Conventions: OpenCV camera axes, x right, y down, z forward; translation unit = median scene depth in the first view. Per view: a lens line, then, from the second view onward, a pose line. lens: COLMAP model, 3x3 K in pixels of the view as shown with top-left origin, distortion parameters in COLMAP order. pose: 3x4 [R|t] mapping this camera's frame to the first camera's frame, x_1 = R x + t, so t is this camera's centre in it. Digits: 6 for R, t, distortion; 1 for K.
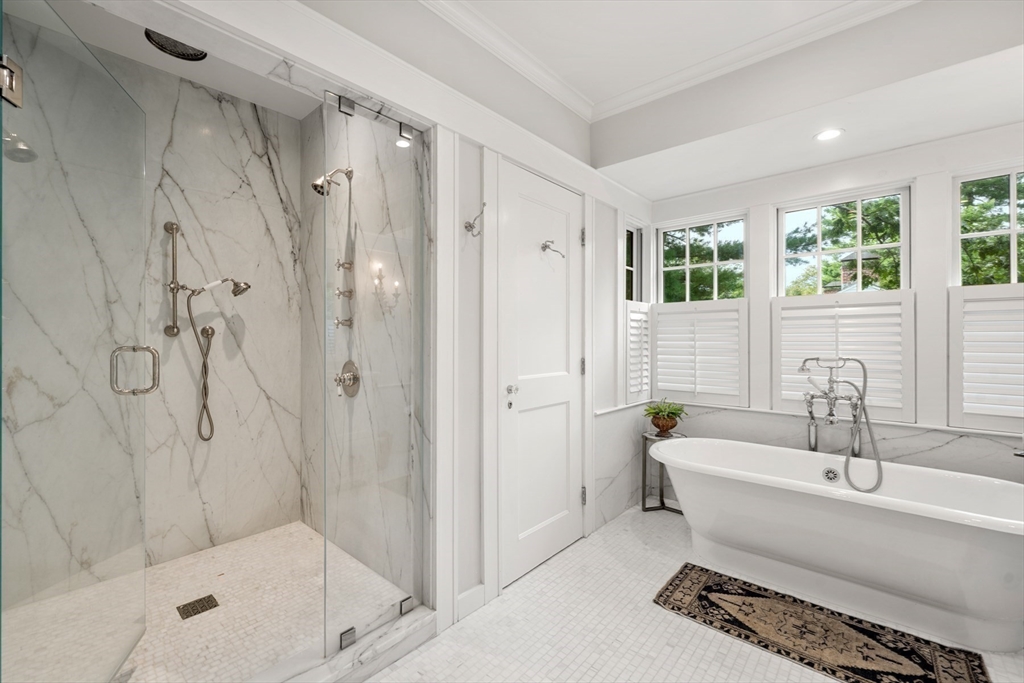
lens RADIAL K [[434.7, 0, 512.6], [0, 434.7, 338.7], [0, 0, 1]] dist [-0.001306, -0.000108]
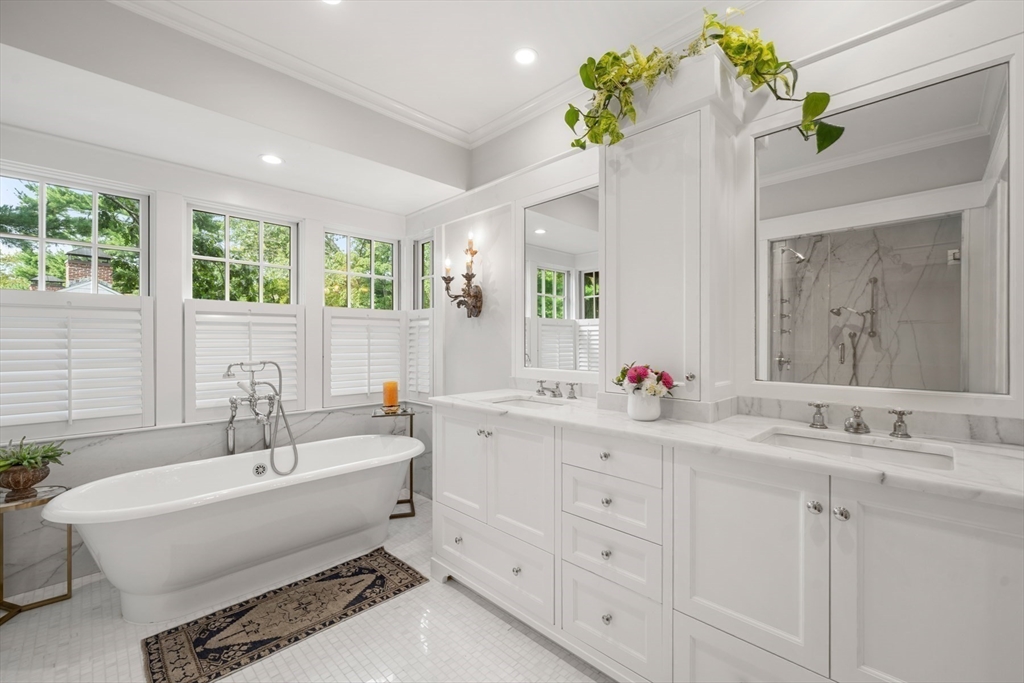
lens RADIAL K [[434.7, 0, 512.8], [0, 434.7, 342.4], [0, 0, 1]] dist [-0.001306, -0.000108]
pose [[0.058330, -0.000048, 0.998297, -0.360509], [0.002663, 0.999996, -0.000107, -0.003152], [-0.998294, 0.002665, 0.058330, 0.350210]]
